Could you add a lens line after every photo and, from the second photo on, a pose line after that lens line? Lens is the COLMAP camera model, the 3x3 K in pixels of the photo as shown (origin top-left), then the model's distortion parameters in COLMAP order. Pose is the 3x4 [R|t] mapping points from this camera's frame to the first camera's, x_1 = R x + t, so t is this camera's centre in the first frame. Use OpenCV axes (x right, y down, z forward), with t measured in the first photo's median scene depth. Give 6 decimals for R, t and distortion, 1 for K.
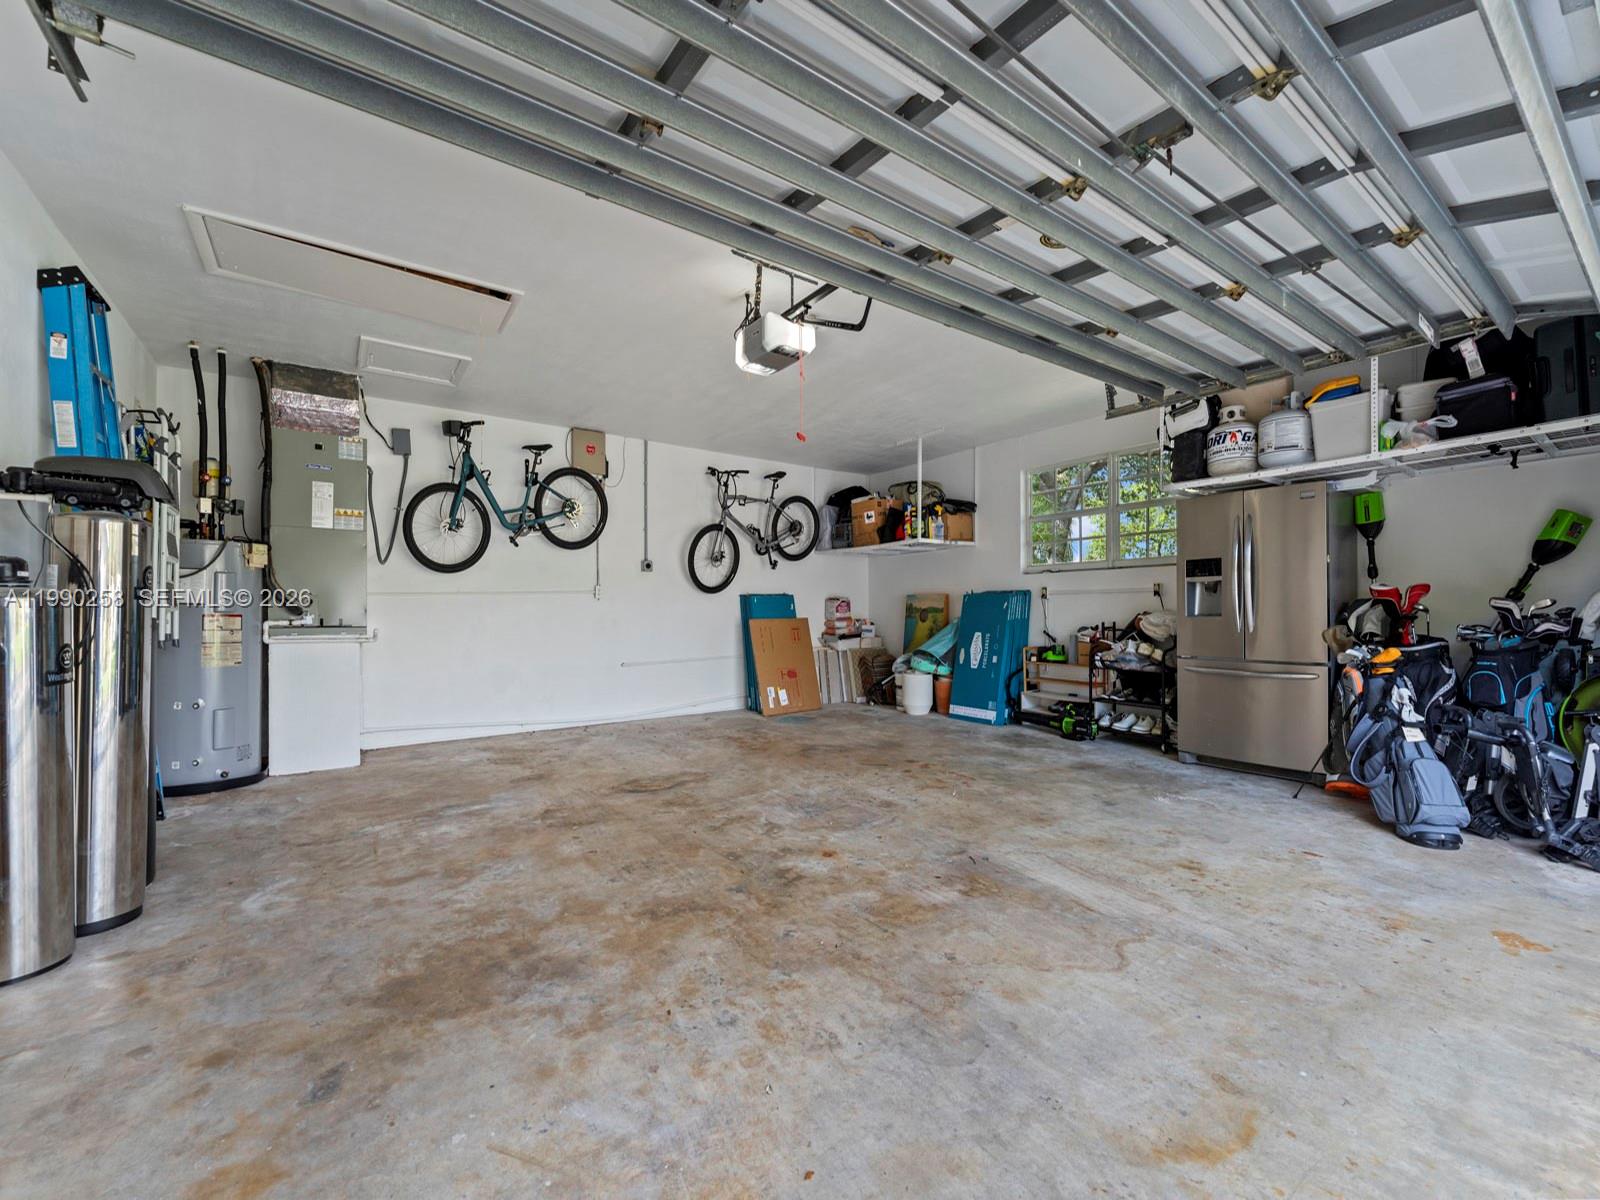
lens RADIAL K [[649.5, 0, 797.3], [0, 649.5, 600.2], [0, 0, 1]] dist [0.000124, -0.000974]
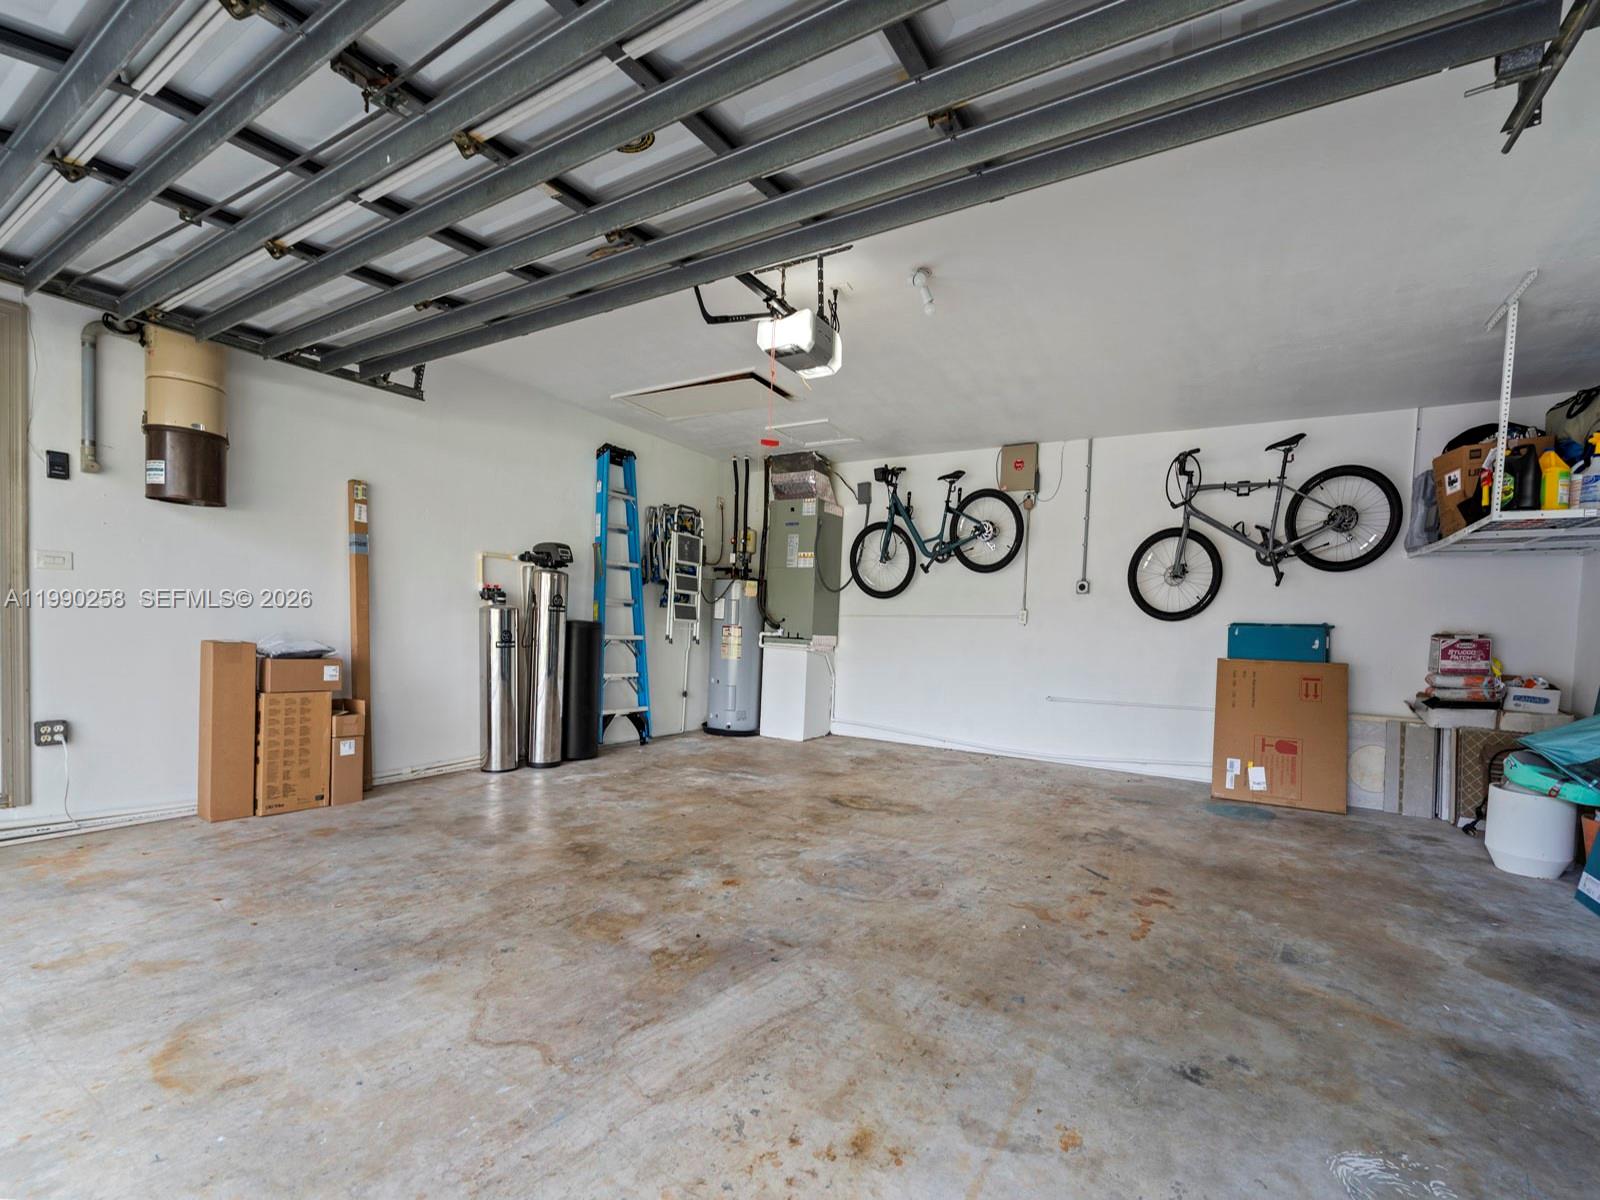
lens RADIAL K [[692.6, 0, 833.0], [0, 692.6, 645.3], [0, 0, 1]] dist [0.001715, -0.001791]
pose [[0.407073, 0.043547, -0.912357, 0.805293], [-0.029114, 0.998974, 0.034691, 0.002568], [0.912932, 0.012441, 0.407923, 0.566347]]
